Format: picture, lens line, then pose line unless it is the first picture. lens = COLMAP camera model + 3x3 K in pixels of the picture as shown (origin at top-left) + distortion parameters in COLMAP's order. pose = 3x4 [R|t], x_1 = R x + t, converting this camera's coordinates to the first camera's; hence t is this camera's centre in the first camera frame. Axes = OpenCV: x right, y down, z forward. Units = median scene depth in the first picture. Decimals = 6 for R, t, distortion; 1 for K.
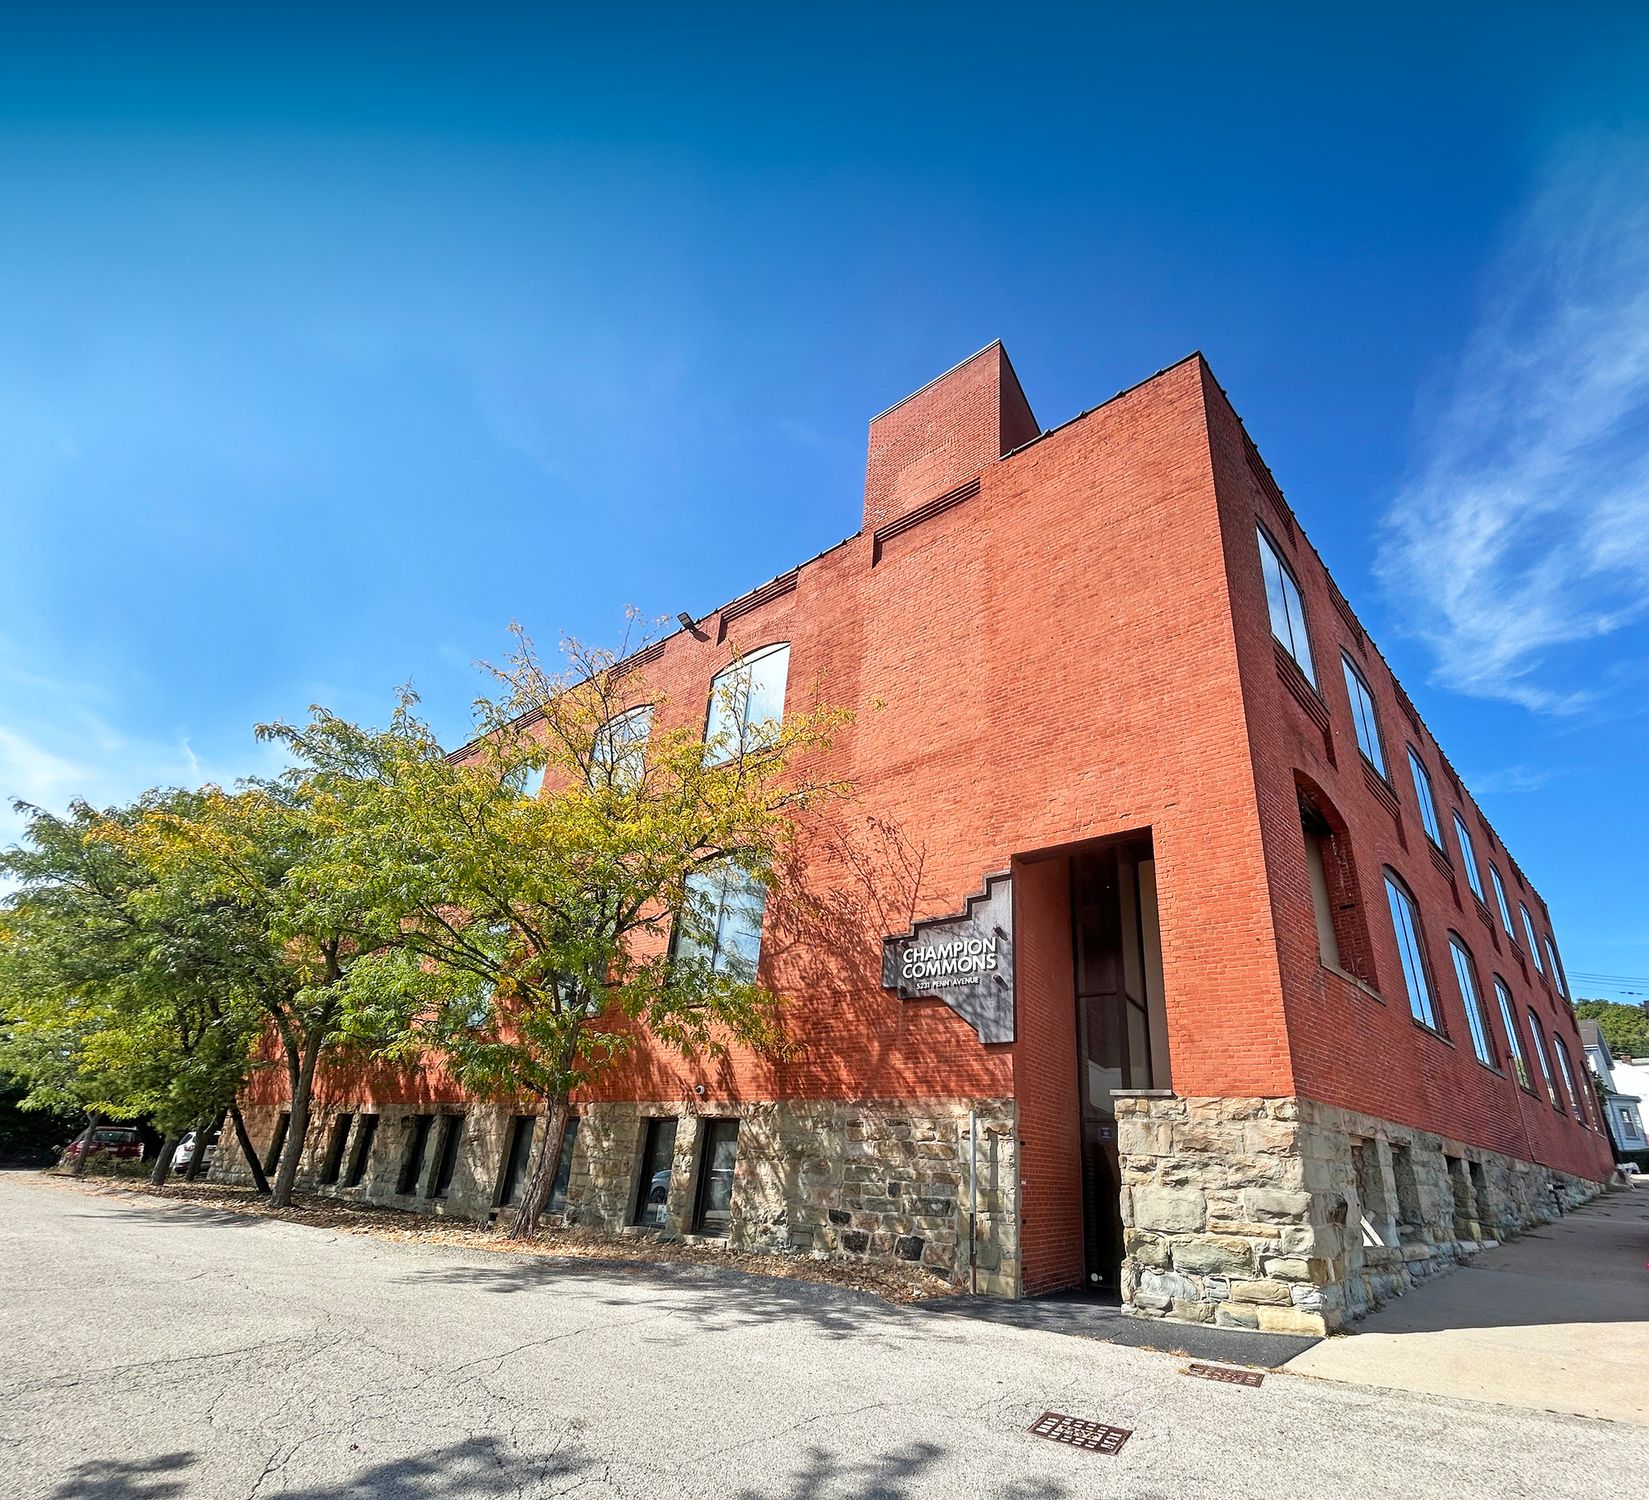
lens RADIAL K [[1019.8, 0, 824.5], [0, 1019.8, 750.0], [0, 0, 1]] dist [0.000094, -0.001633]
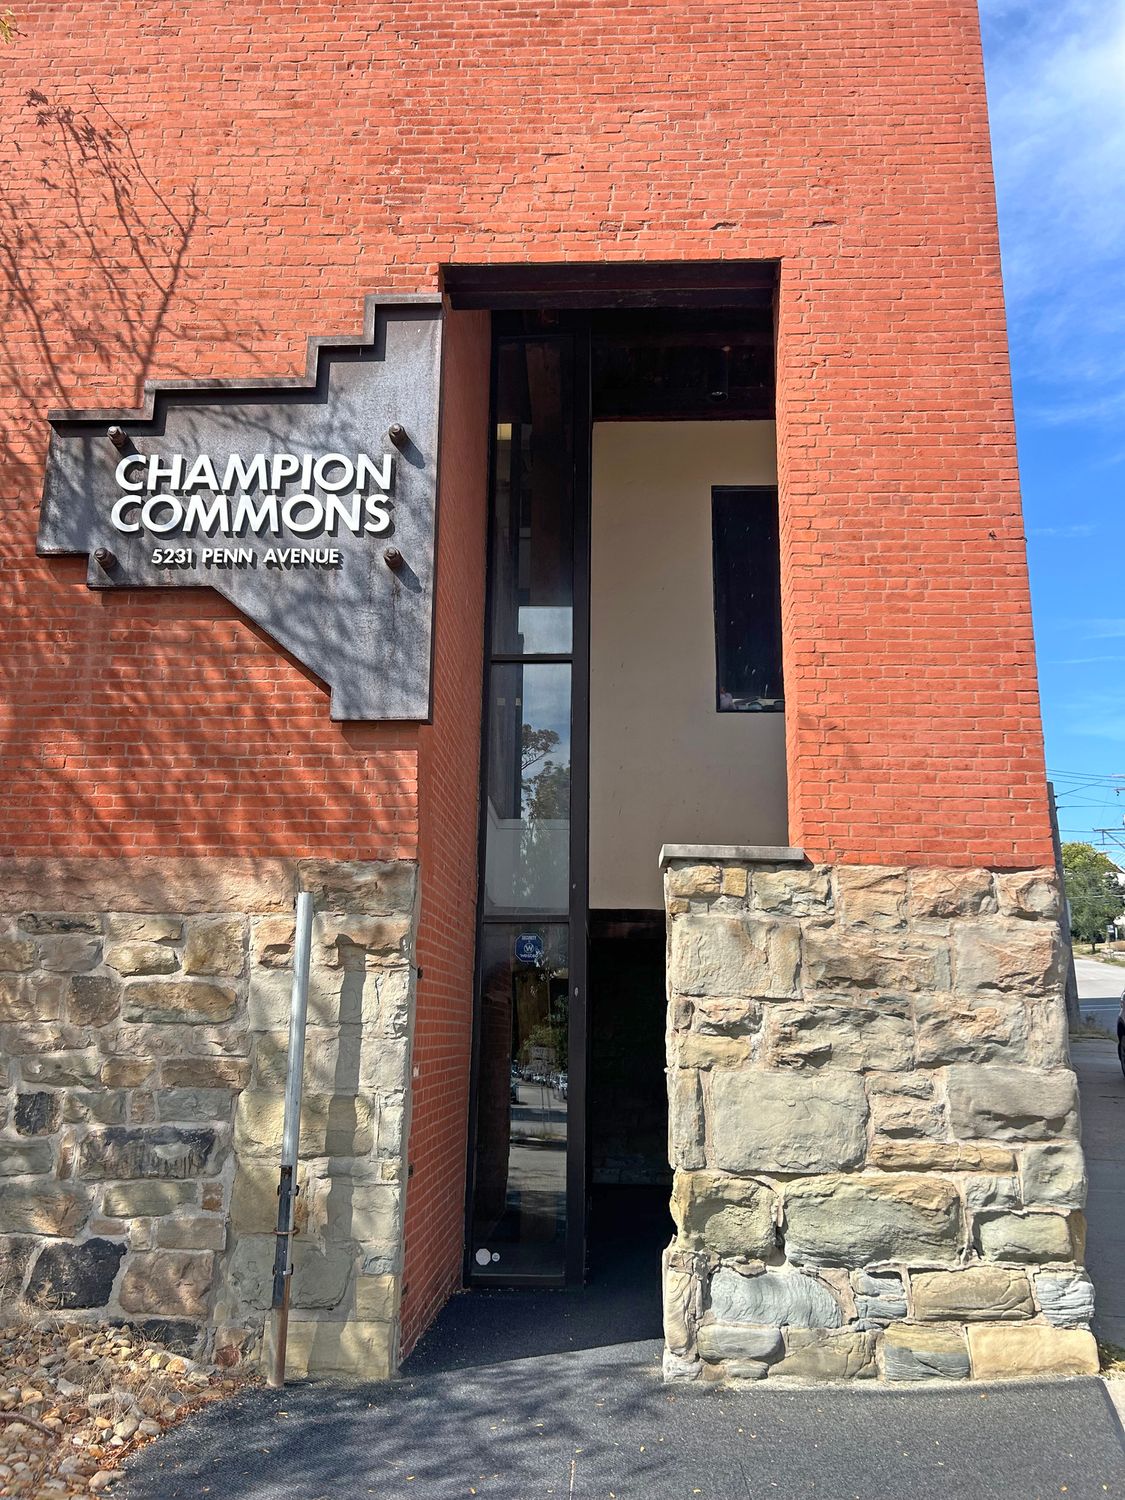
lens RADIAL K [[1236.1, 0, 562.5], [0, 1236.1, 750.0], [0, 0, 1]] dist [0.078008, -0.123527]
pose [[0.830196, 0.080566, 0.551619, -0.025520], [-0.187328, 0.972280, 0.139928, 0.228000], [-0.525055, -0.219502, 0.822275, 0.605917]]
